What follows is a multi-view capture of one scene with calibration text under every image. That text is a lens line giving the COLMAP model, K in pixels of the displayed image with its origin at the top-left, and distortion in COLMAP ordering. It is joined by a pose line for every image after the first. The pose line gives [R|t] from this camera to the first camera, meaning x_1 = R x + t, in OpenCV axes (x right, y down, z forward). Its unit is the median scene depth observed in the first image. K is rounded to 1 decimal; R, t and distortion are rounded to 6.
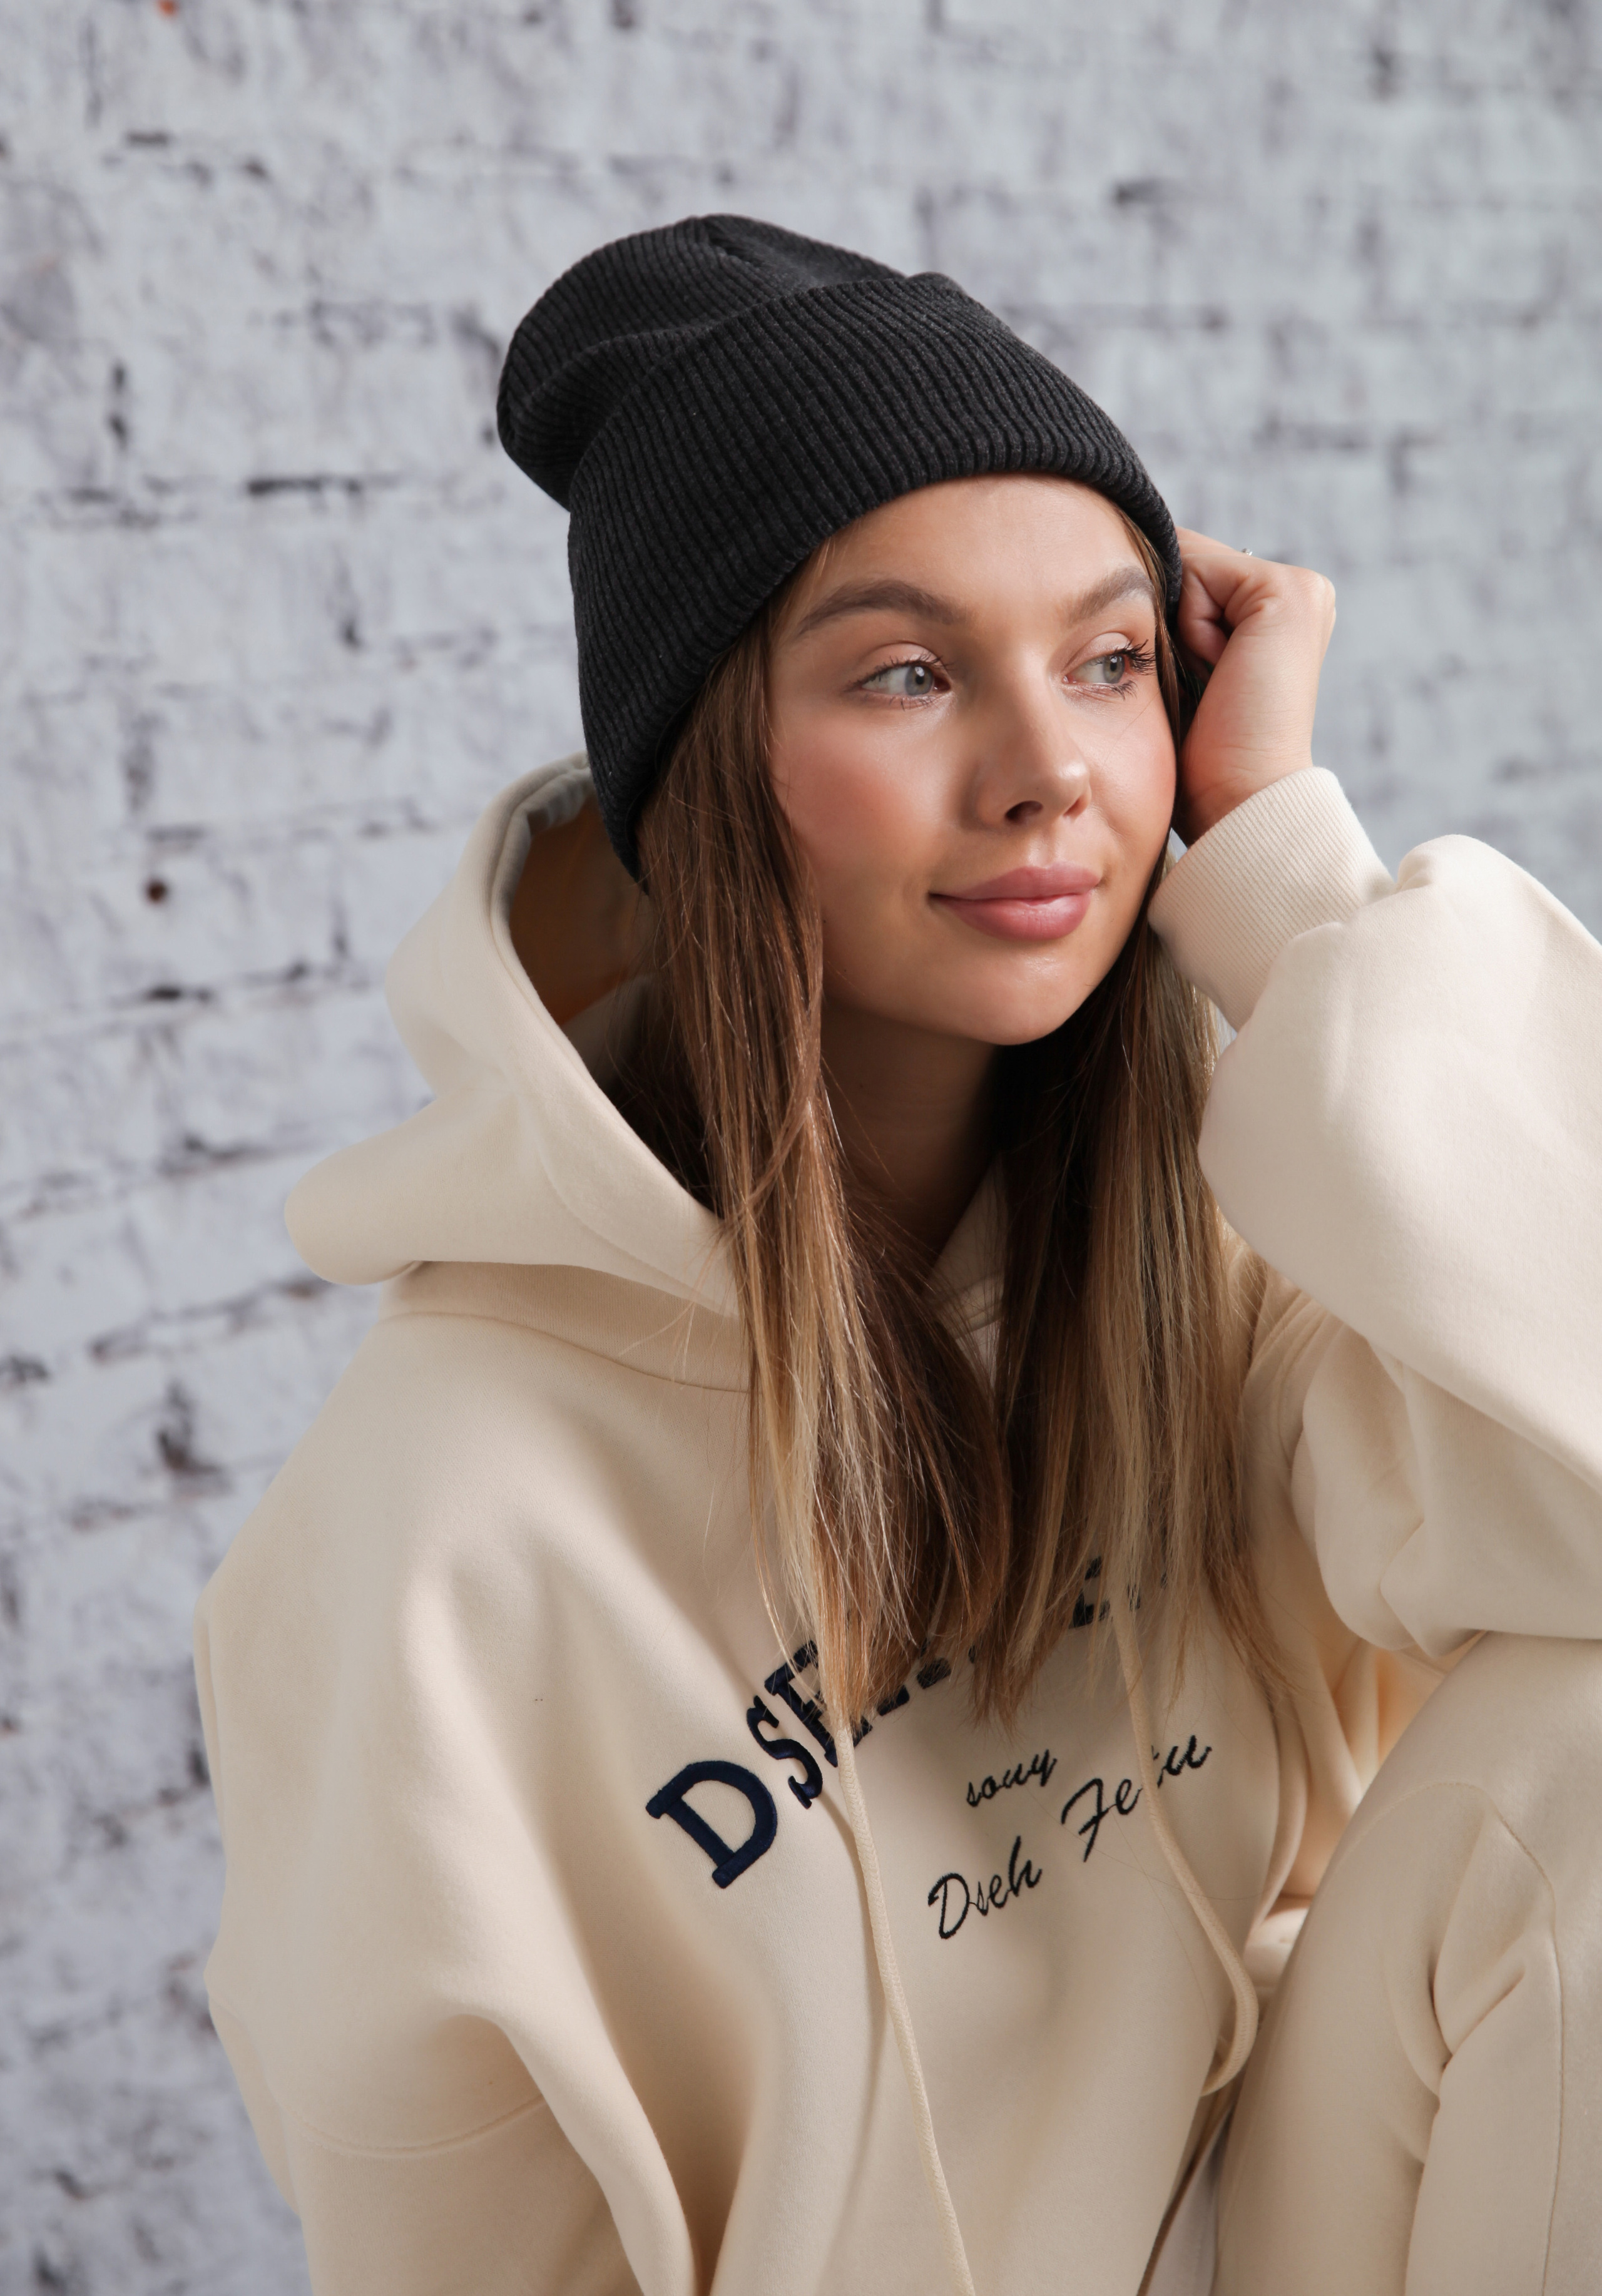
lens RADIAL K [[4586.0, 0, 801.0], [0, 4586.0, 1148.0], [0, 0, 1]] dist [0.176902, 0.205474]
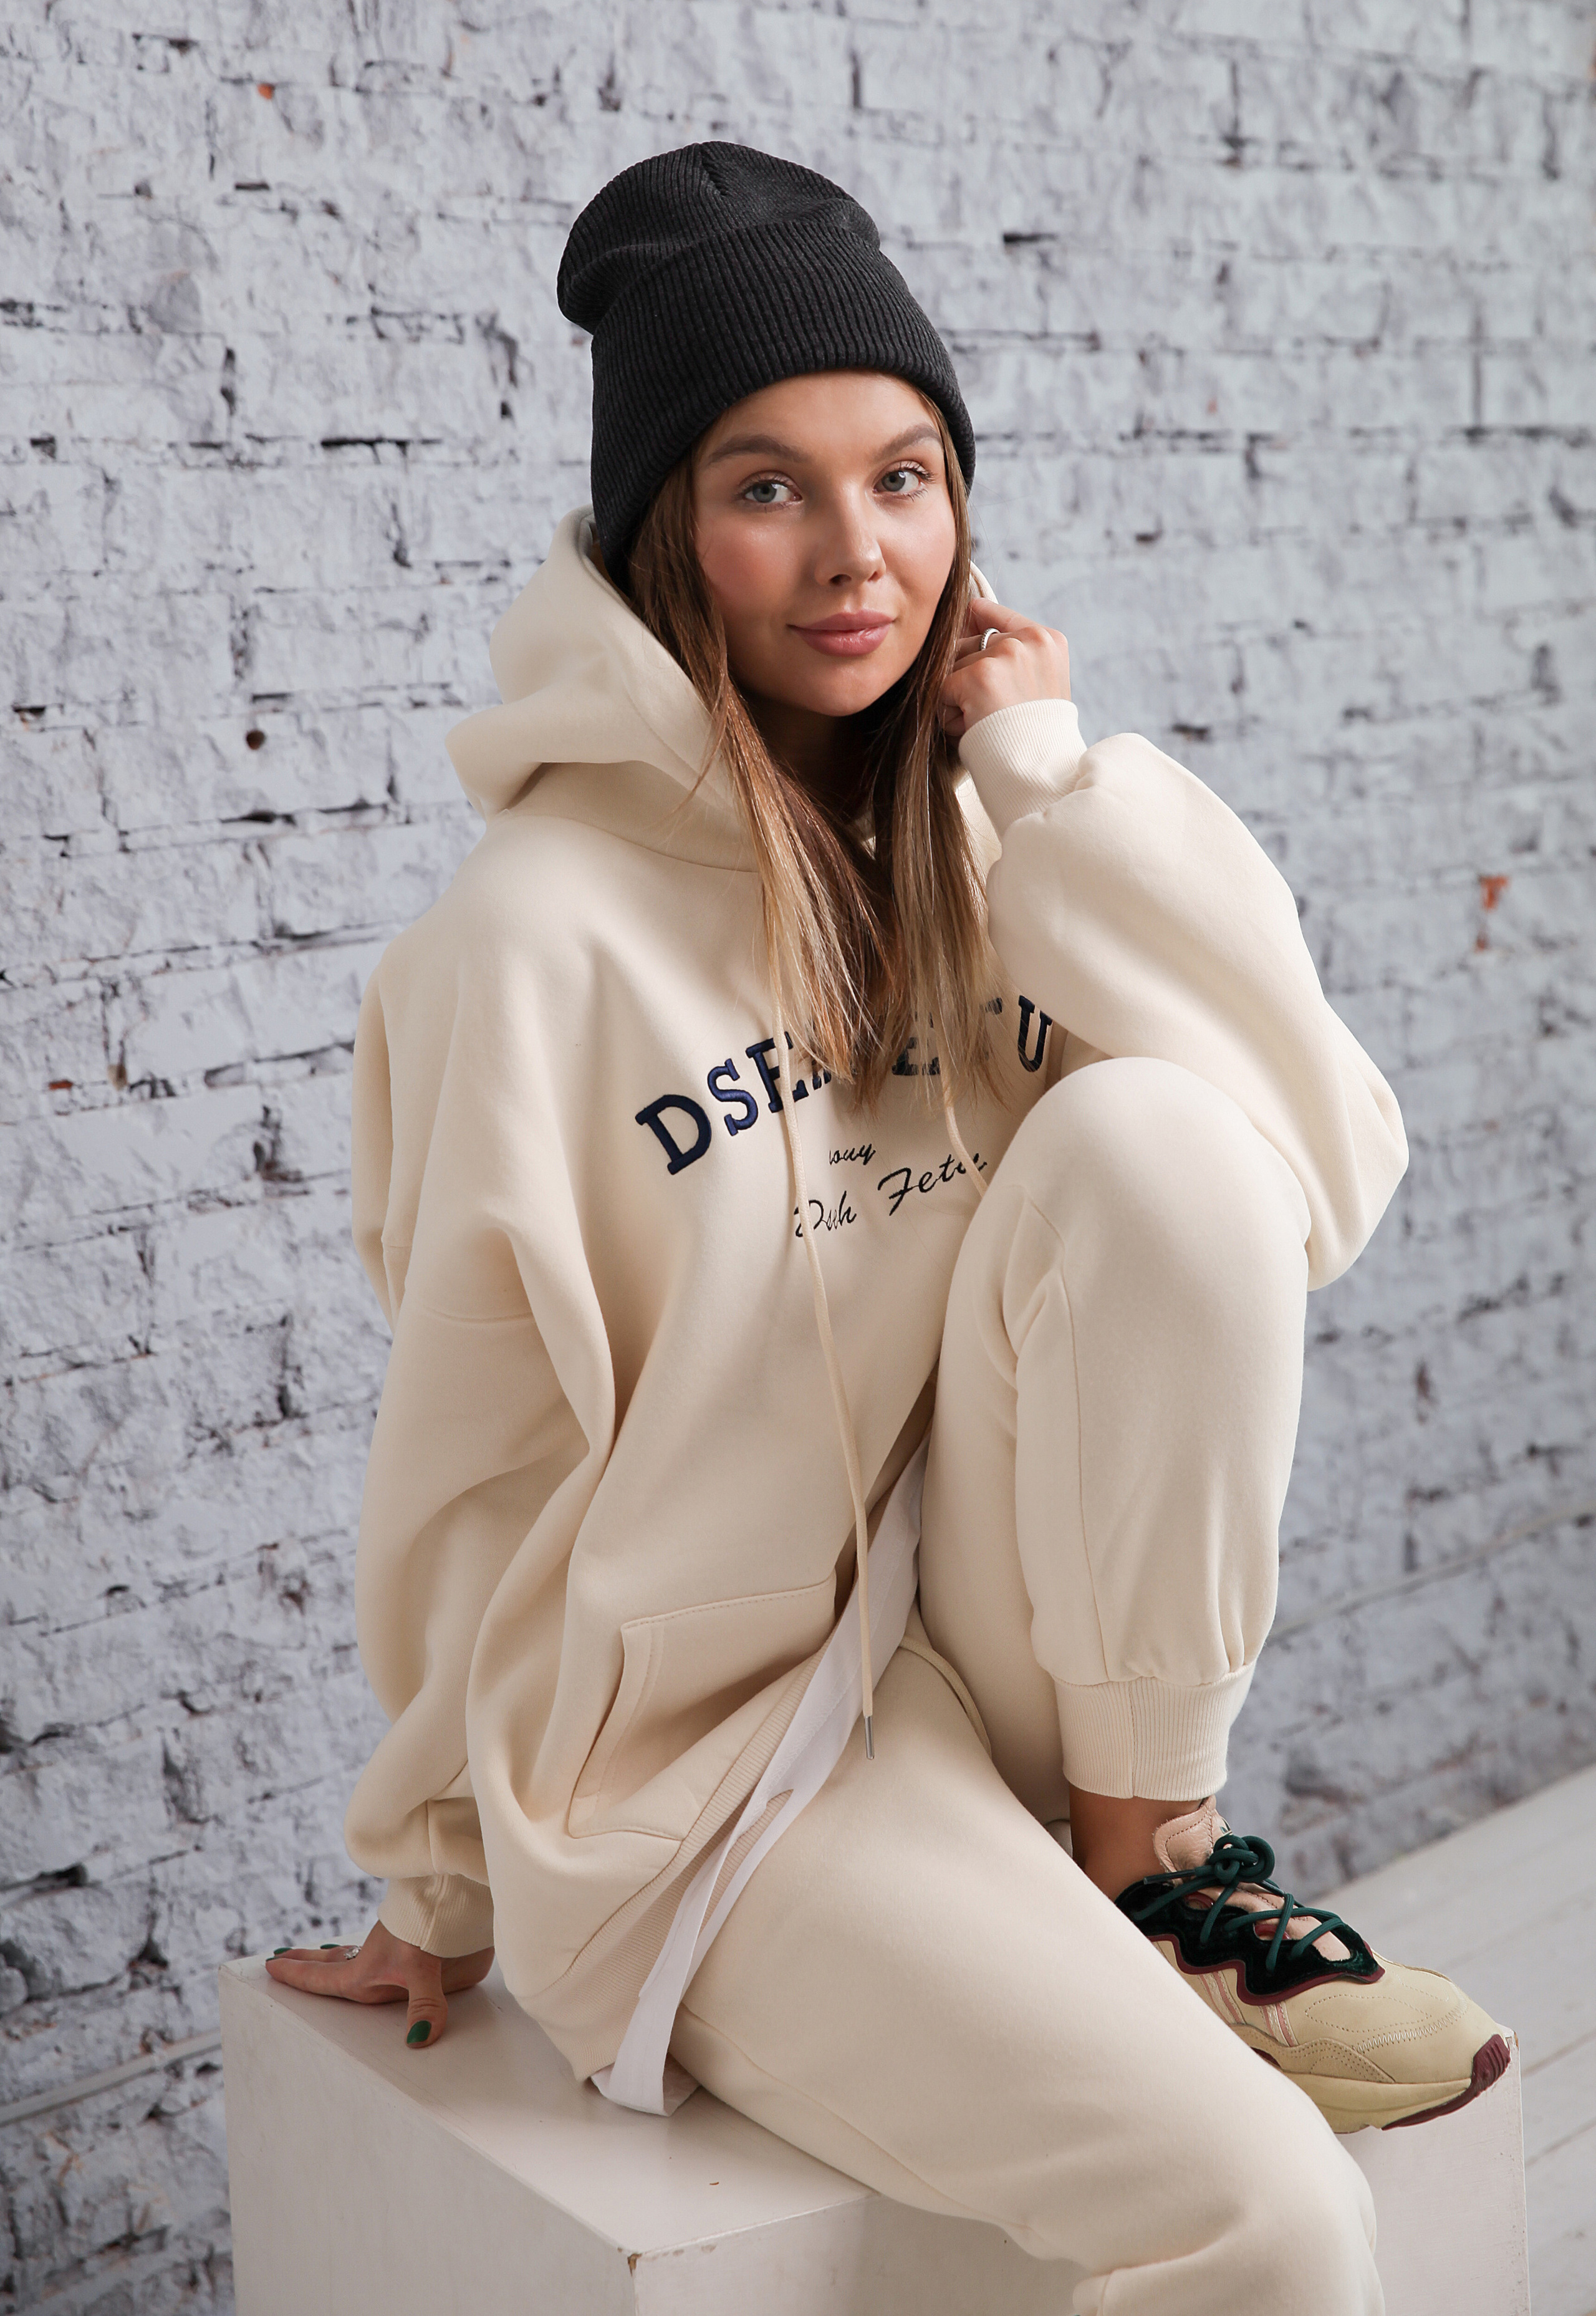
lens RADIAL K [[5095.9, 0, 798.0], [0, 5095.9, 1158.0], [0, 0, 1]] dist [0.223967, 0.343949]
pose [[0.999461, -0.001512, -0.032794, 0.067045], [-0.000135, 0.998742, -0.050152, 0.139545], [0.032829, 0.050129, 0.998203, -0.477562]]
